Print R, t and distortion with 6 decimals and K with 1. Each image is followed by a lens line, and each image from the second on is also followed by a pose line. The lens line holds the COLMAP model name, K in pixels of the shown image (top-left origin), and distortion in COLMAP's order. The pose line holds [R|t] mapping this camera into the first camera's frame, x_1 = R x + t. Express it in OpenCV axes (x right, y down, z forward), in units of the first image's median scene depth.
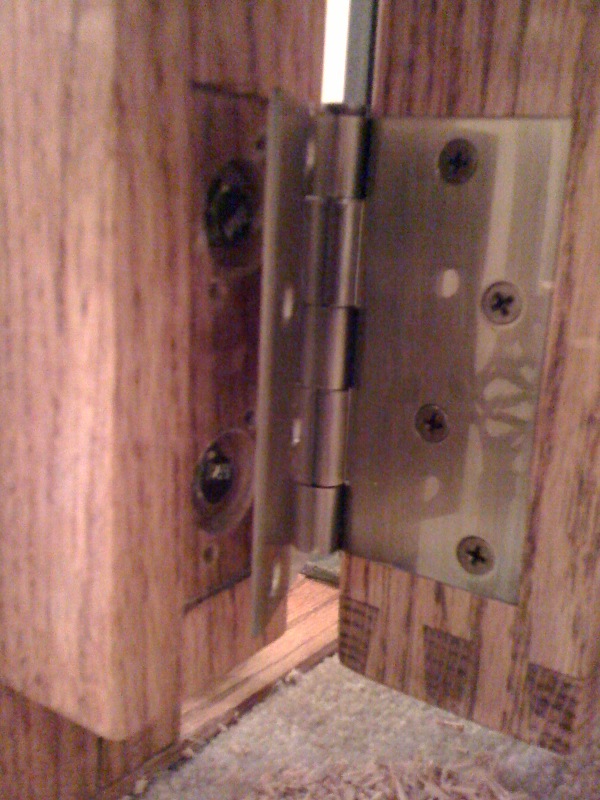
lens RADIAL K [[906.2, 0, 320.1], [0, 906.2, 396.2], [0, 0, 1]] dist [0.136221, -0.494593]
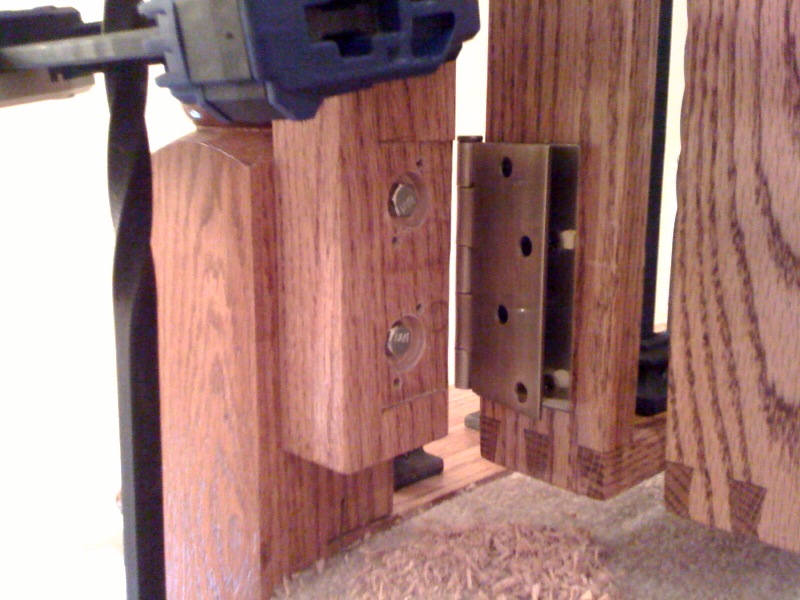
lens RADIAL K [[906.2, 0, 453.1], [0, 906.2, 266.6], [0, 0, 1]] dist [0.136221, -0.494593]
pose [[0.989585, -0.024839, -0.141792, 0.263598], [0.015798, 0.997790, -0.064539, 0.061383], [0.143082, 0.061627, 0.987790, -0.833480]]
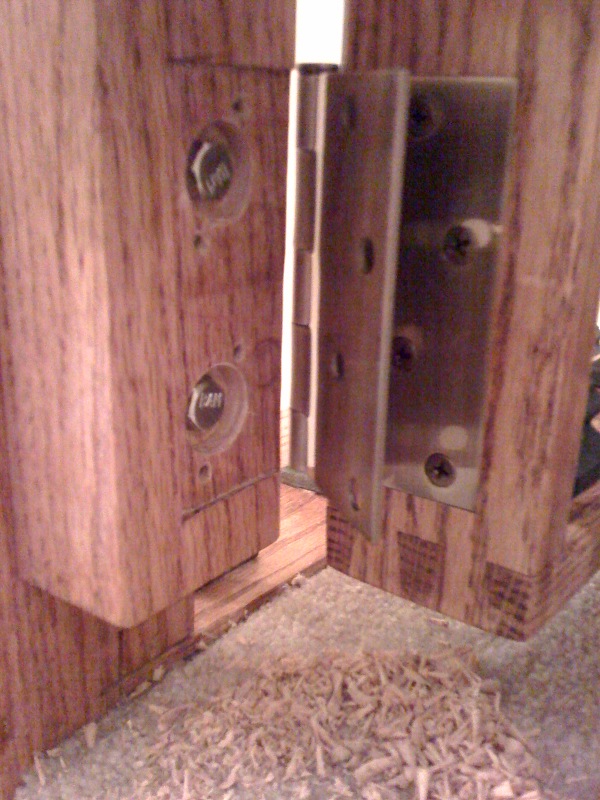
lens RADIAL K [[906.2, 0, 320.1], [0, 906.2, 396.2], [0, 0, 1]] dist [0.136221, -0.494593]
pose [[0.998973, -0.015119, -0.042719, 0.077118], [0.018754, 0.996118, 0.086007, -0.018184], [0.041252, -0.086719, 0.995378, -0.133014]]
